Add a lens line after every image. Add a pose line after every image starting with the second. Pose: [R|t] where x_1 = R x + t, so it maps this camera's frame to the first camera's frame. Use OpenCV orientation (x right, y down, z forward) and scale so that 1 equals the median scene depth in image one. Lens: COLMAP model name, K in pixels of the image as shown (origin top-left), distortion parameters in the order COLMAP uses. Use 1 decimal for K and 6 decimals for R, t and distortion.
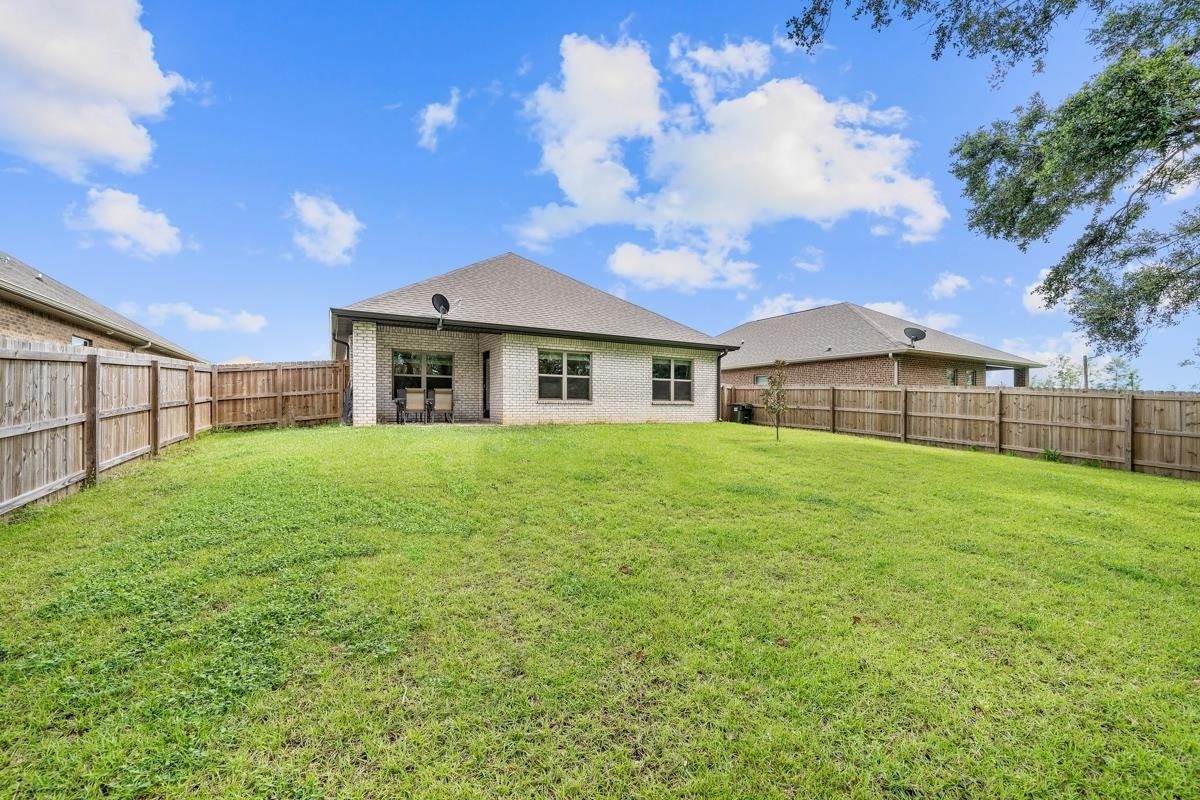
lens RADIAL K [[472.8, 0, 603.4], [0, 472.8, 402.2], [0, 0, 1]] dist [0.000347, 0.000182]
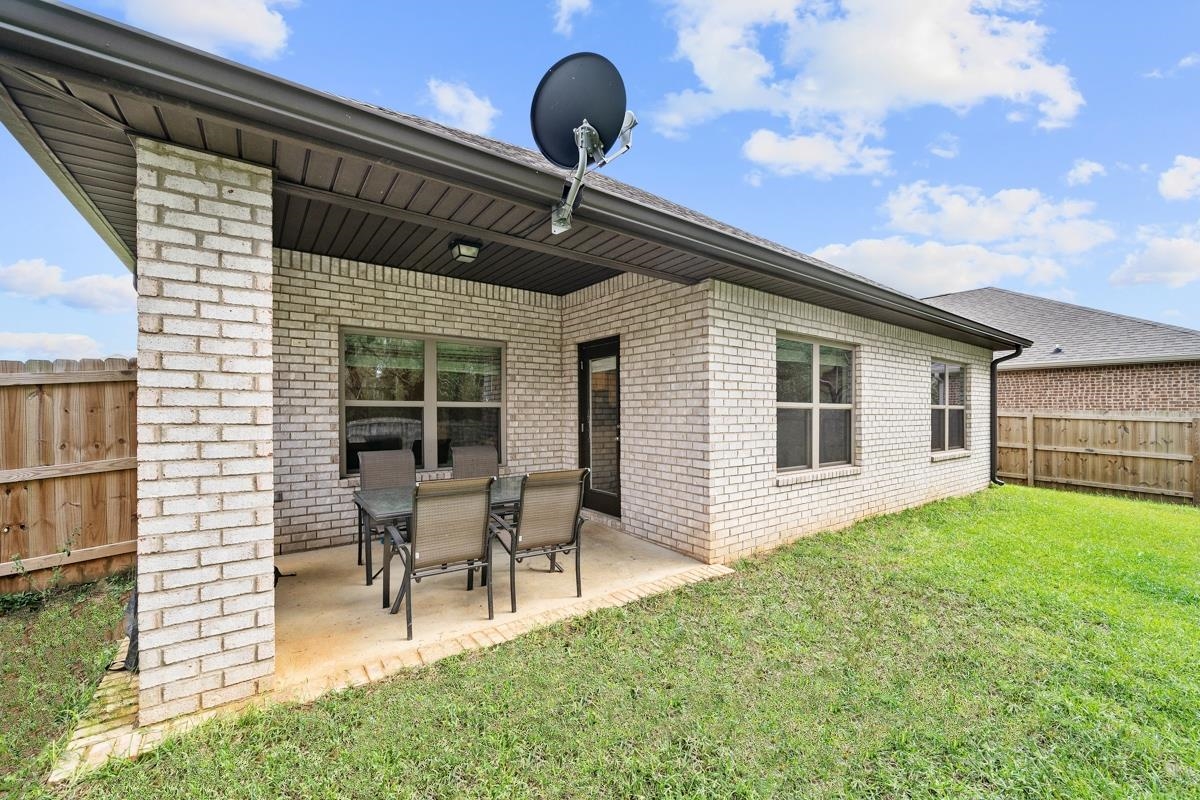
lens RADIAL K [[472.8, 0, 595.6], [0, 472.8, 407.7], [0, 0, 1]] dist [0.000347, 0.000182]
pose [[0.994400, -0.000725, 0.105682, -0.292866], [0.000153, 0.999985, 0.005422, -0.054665], [-0.105684, -0.005375, 0.994385, 0.627737]]
